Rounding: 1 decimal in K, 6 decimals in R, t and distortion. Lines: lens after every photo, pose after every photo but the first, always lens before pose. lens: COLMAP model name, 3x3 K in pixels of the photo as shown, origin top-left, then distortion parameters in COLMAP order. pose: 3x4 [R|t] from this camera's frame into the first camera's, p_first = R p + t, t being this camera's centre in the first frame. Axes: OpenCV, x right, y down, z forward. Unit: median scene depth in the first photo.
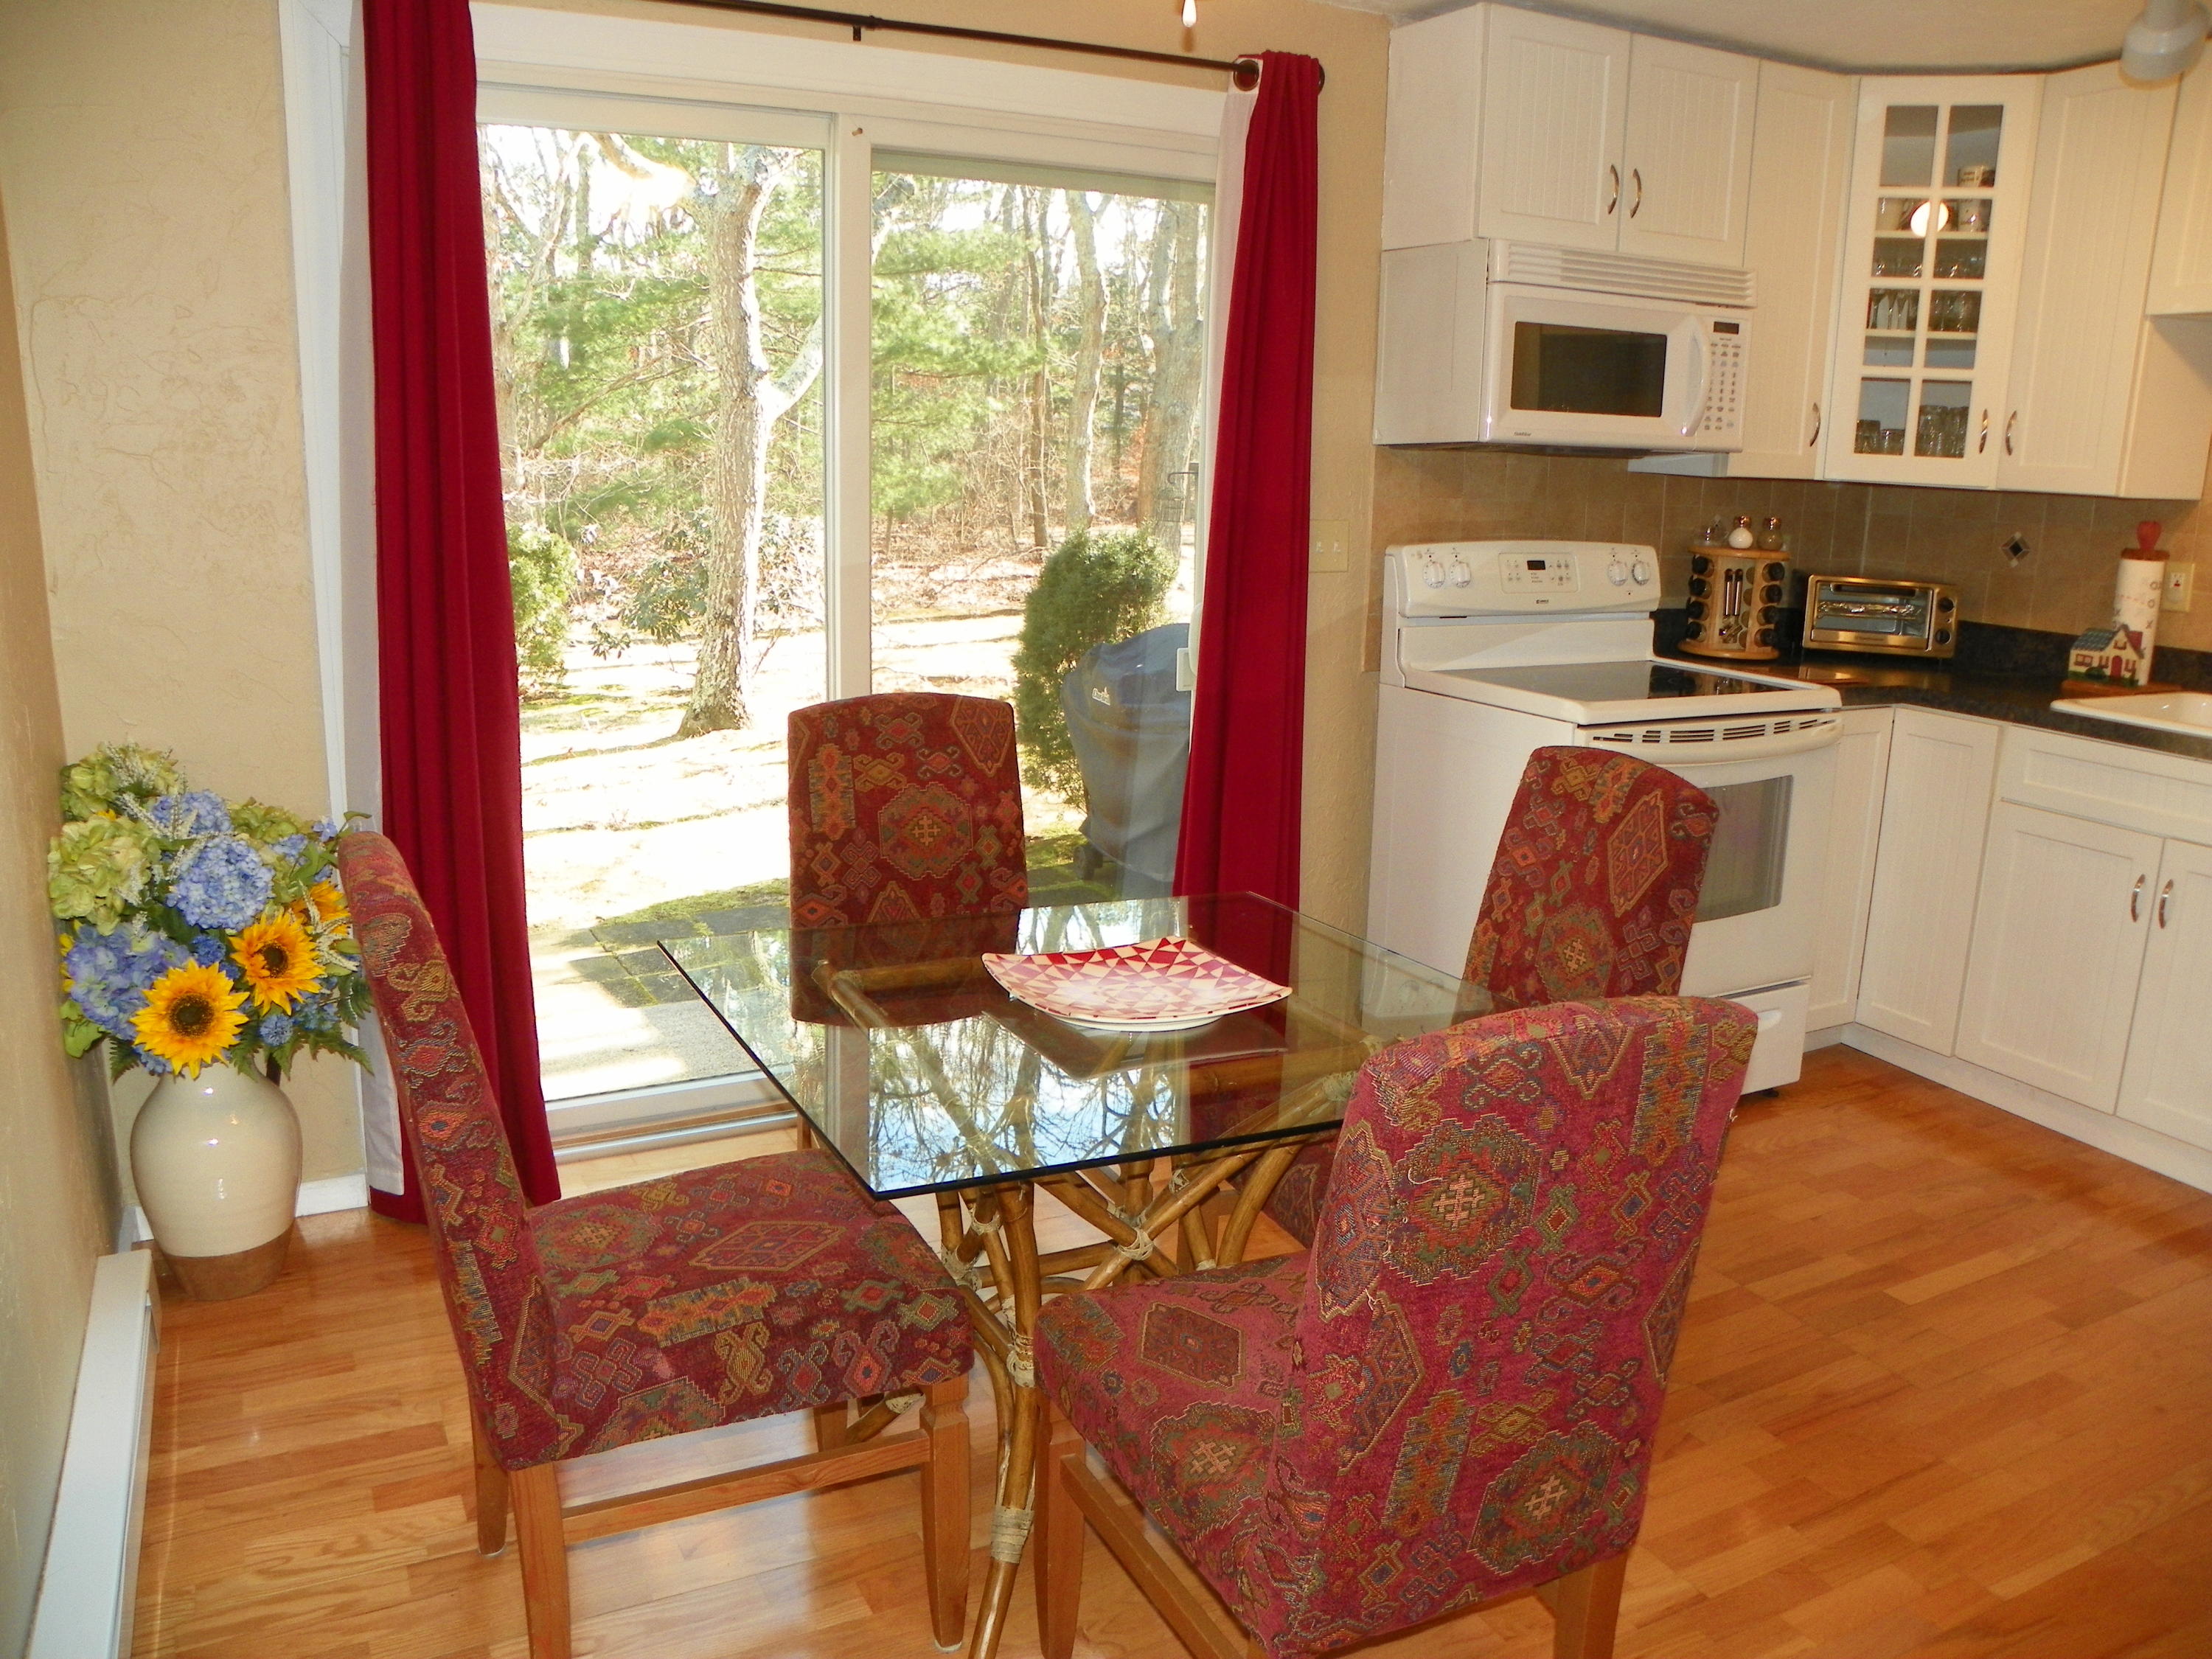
lens RADIAL K [[1695.0, 0, 1106.3], [0, 1695.0, 842.3], [0, 0, 1]] dist [-0.149845, 0.092337]
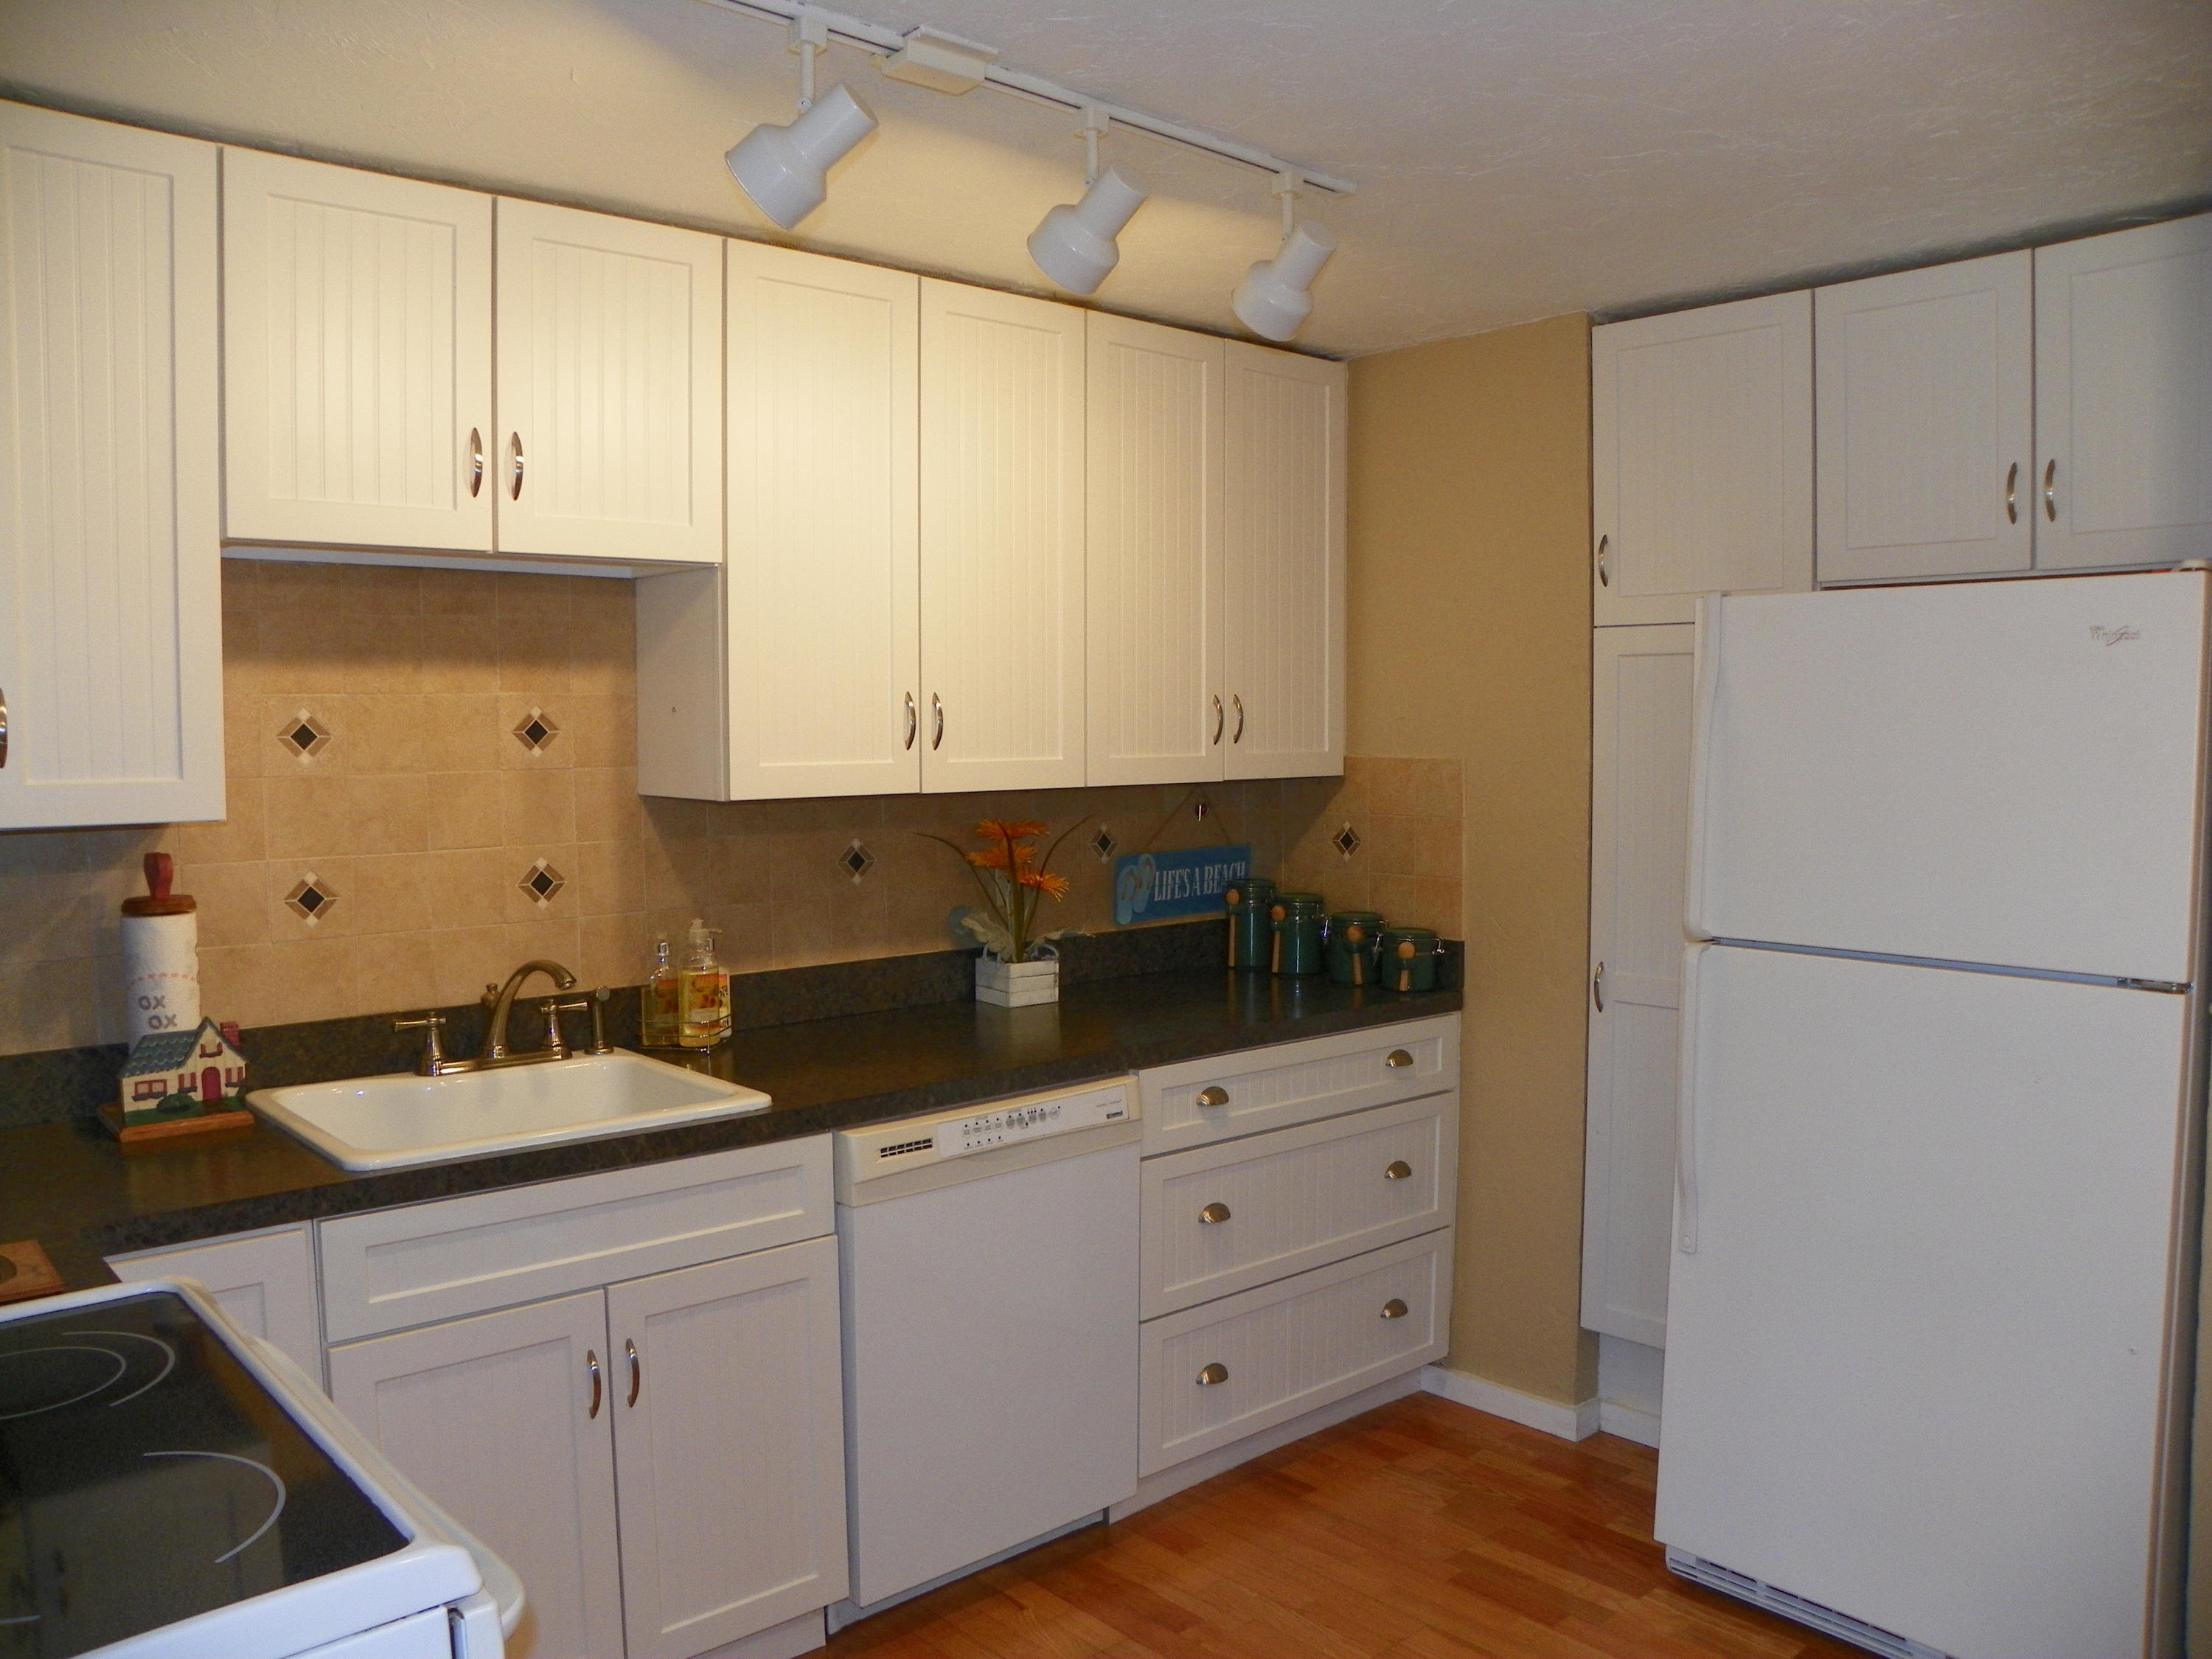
lens RADIAL K [[1695.0, 0, 1105.3], [0, 1695.0, 831.5], [0, 0, 1]] dist [-0.149845, 0.092337]
pose [[-0.261573, -0.084821, 0.961449, -0.065237], [0.228140, 0.962470, 0.146979, -0.215783], [-0.937834, 0.257791, -0.232405, 0.793284]]
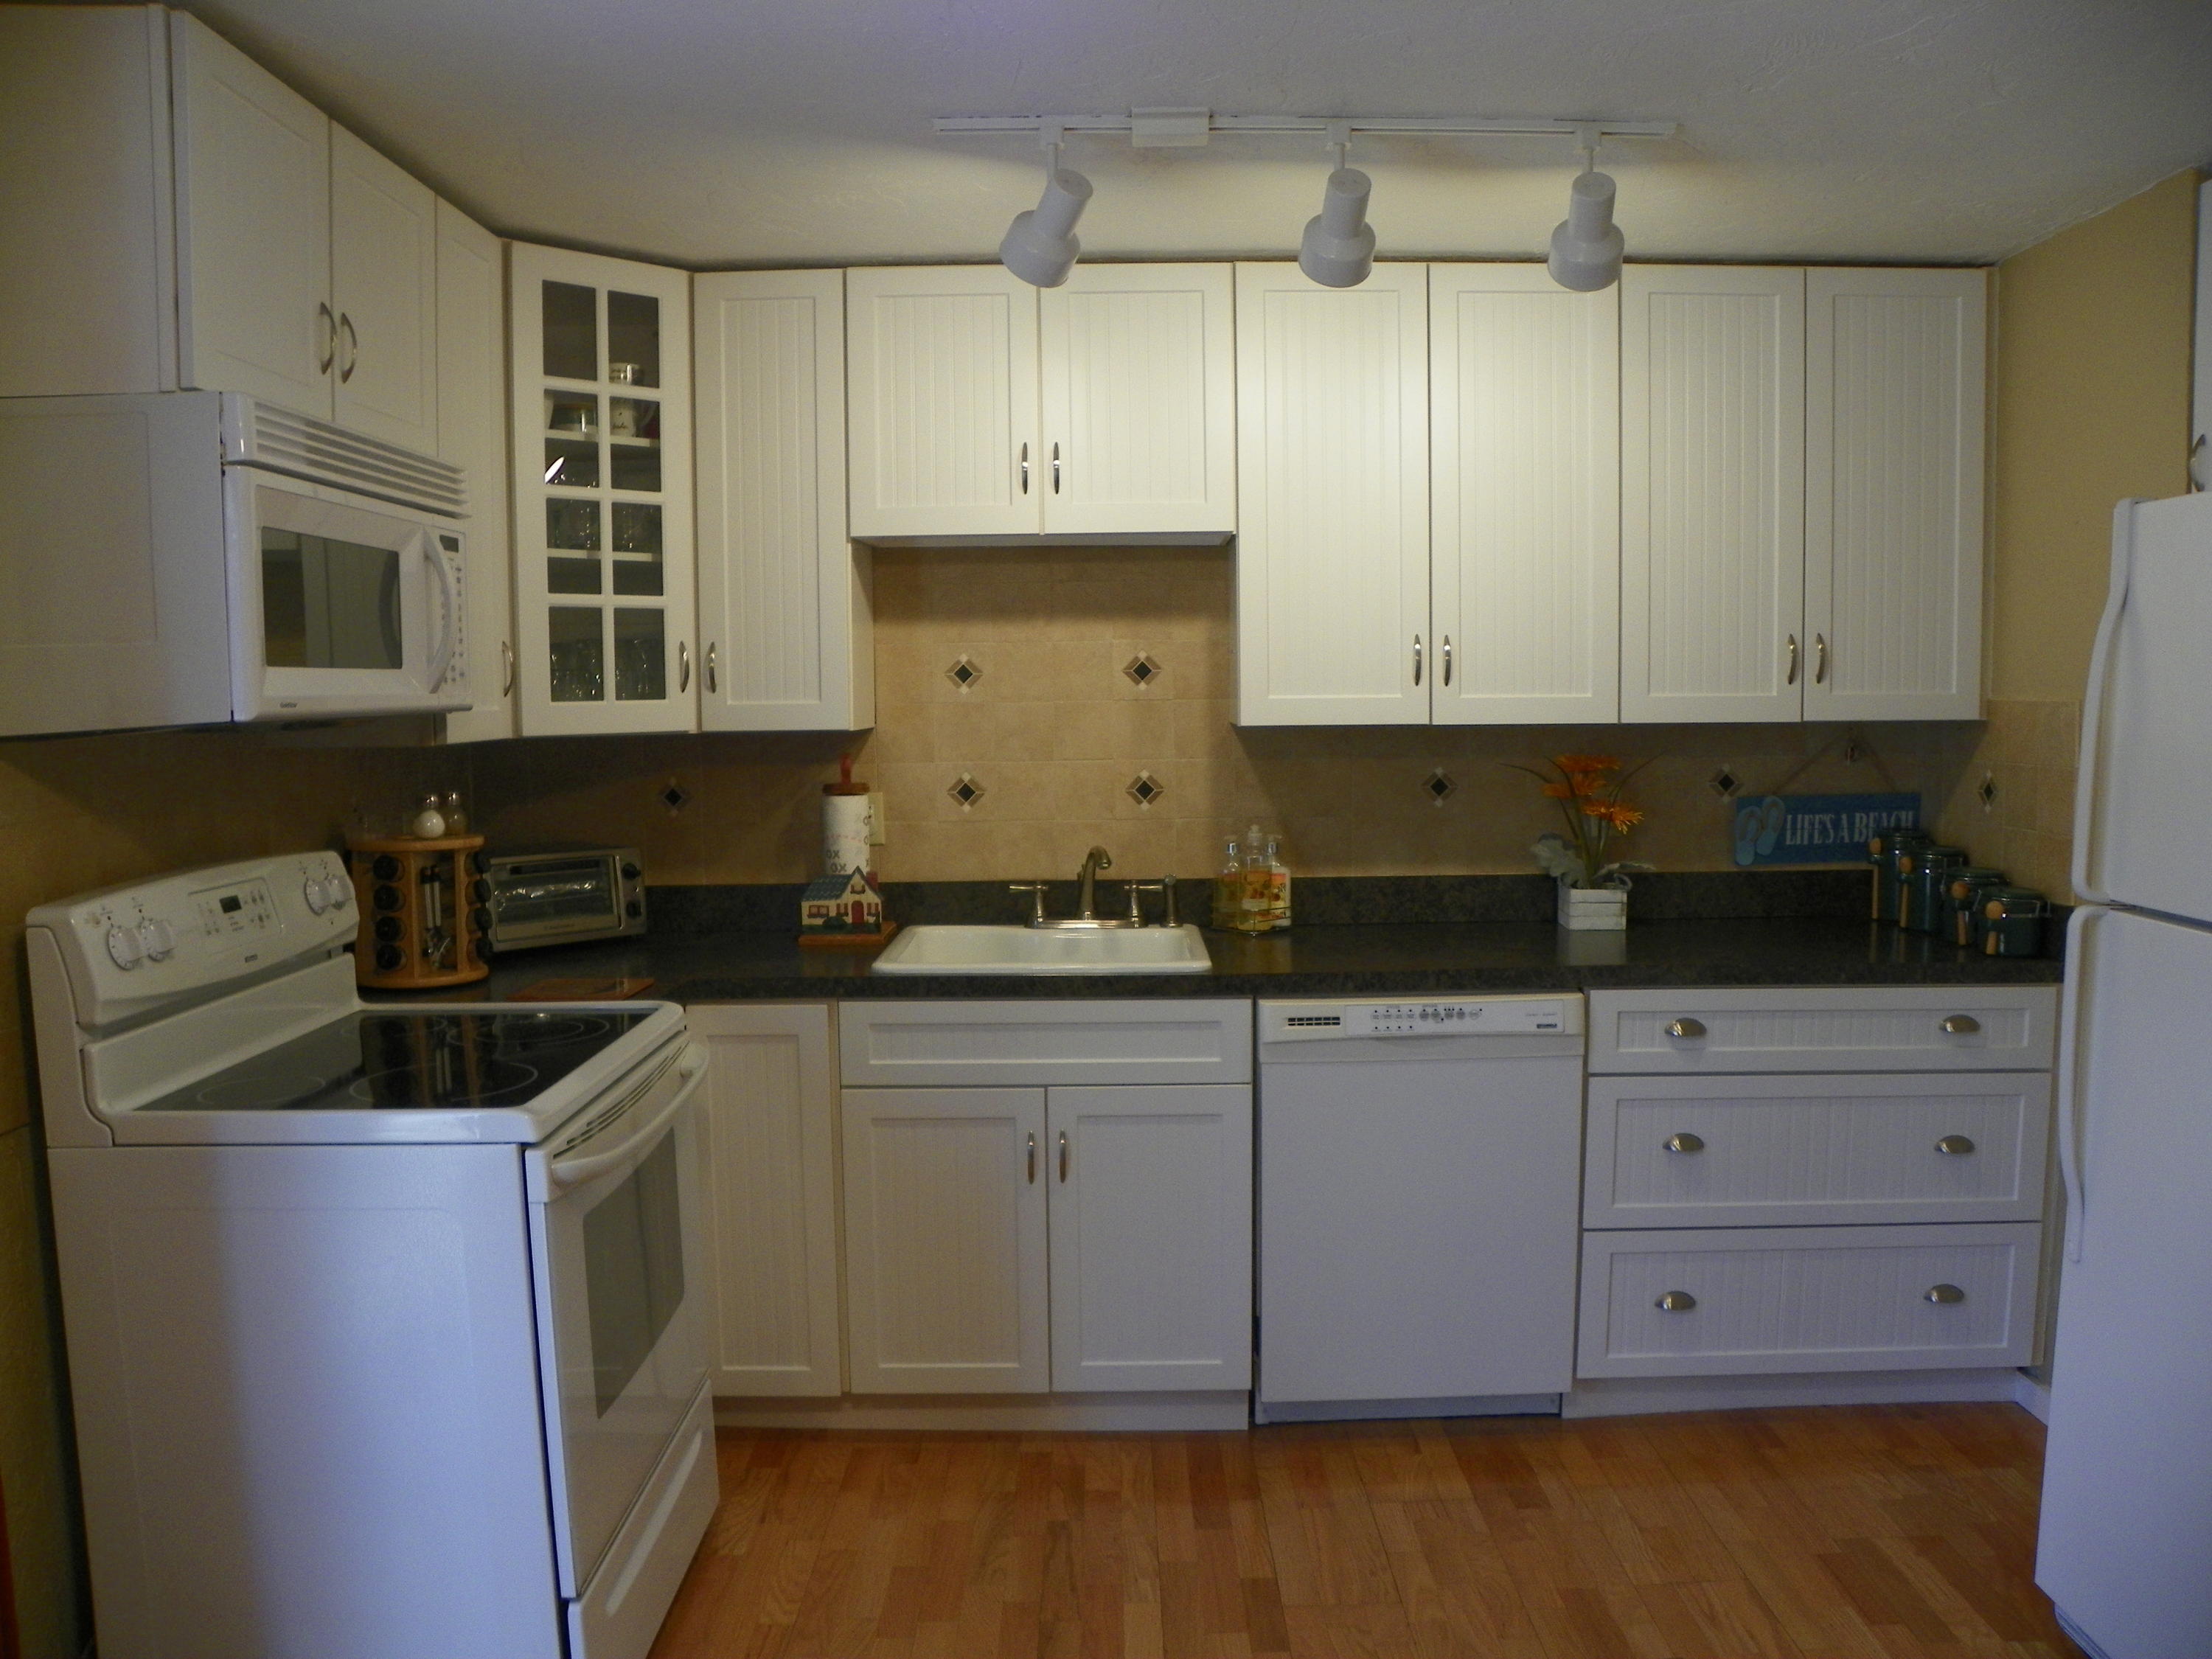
lens RADIAL K [[1695.0, 0, 1097.4], [0, 1695.0, 817.8], [0, 0, 1]] dist [-0.149845, 0.092337]
pose [[0.451679, -0.097390, 0.886849, -0.153189], [0.233066, 0.972388, -0.011919, -0.117256], [-0.861200, 0.212078, 0.461906, 0.431055]]
